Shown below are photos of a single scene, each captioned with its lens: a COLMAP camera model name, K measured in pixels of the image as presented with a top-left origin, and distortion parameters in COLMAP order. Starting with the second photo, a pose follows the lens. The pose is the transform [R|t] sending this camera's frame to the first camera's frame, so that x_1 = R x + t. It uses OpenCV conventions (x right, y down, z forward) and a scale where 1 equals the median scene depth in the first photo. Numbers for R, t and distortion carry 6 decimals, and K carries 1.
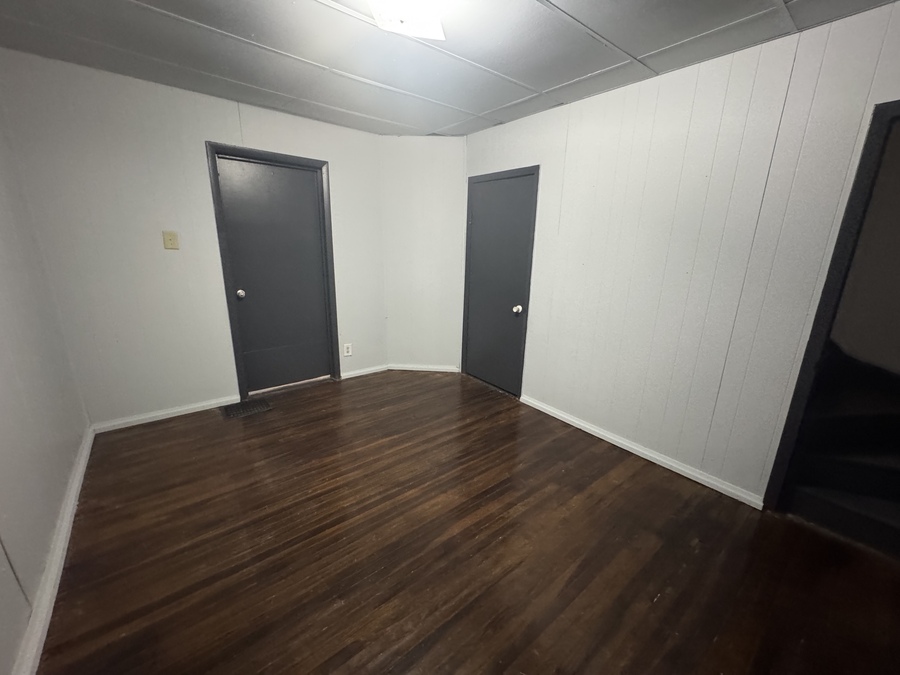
lens RADIAL K [[359.9, 0, 453.9], [0, 359.9, 335.0], [0, 0, 1]] dist [-0.000277, 0.000477]
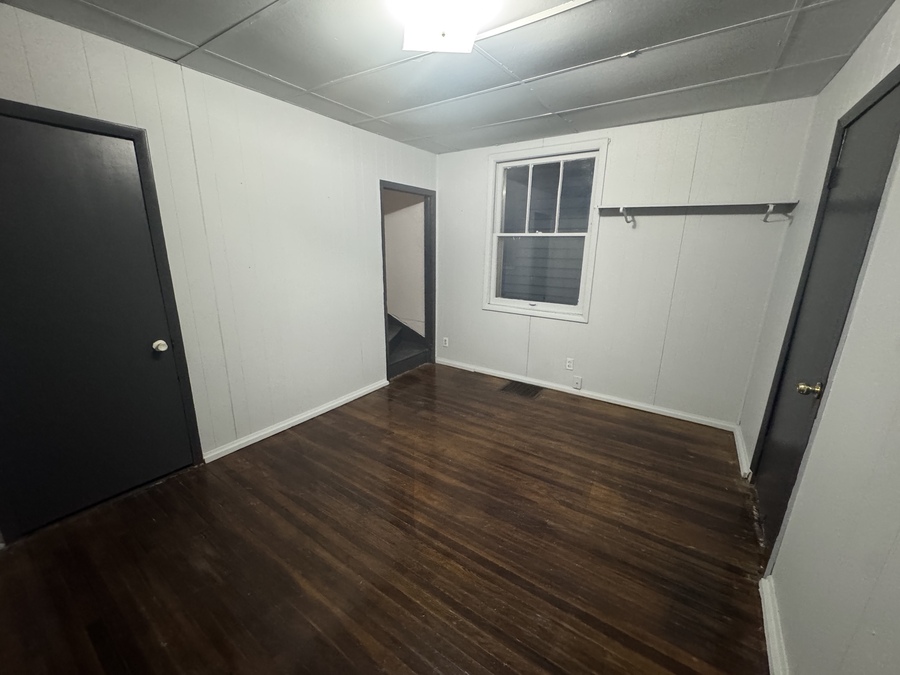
lens RADIAL K [[359.9, 0, 452.5], [0, 359.9, 339.7], [0, 0, 1]] dist [-0.000277, 0.000477]
pose [[-0.296756, -0.271893, 0.915429, -0.885289], [0.216507, 0.914493, 0.341800, -0.290746], [-0.930086, 0.299628, -0.212515, 1.000174]]
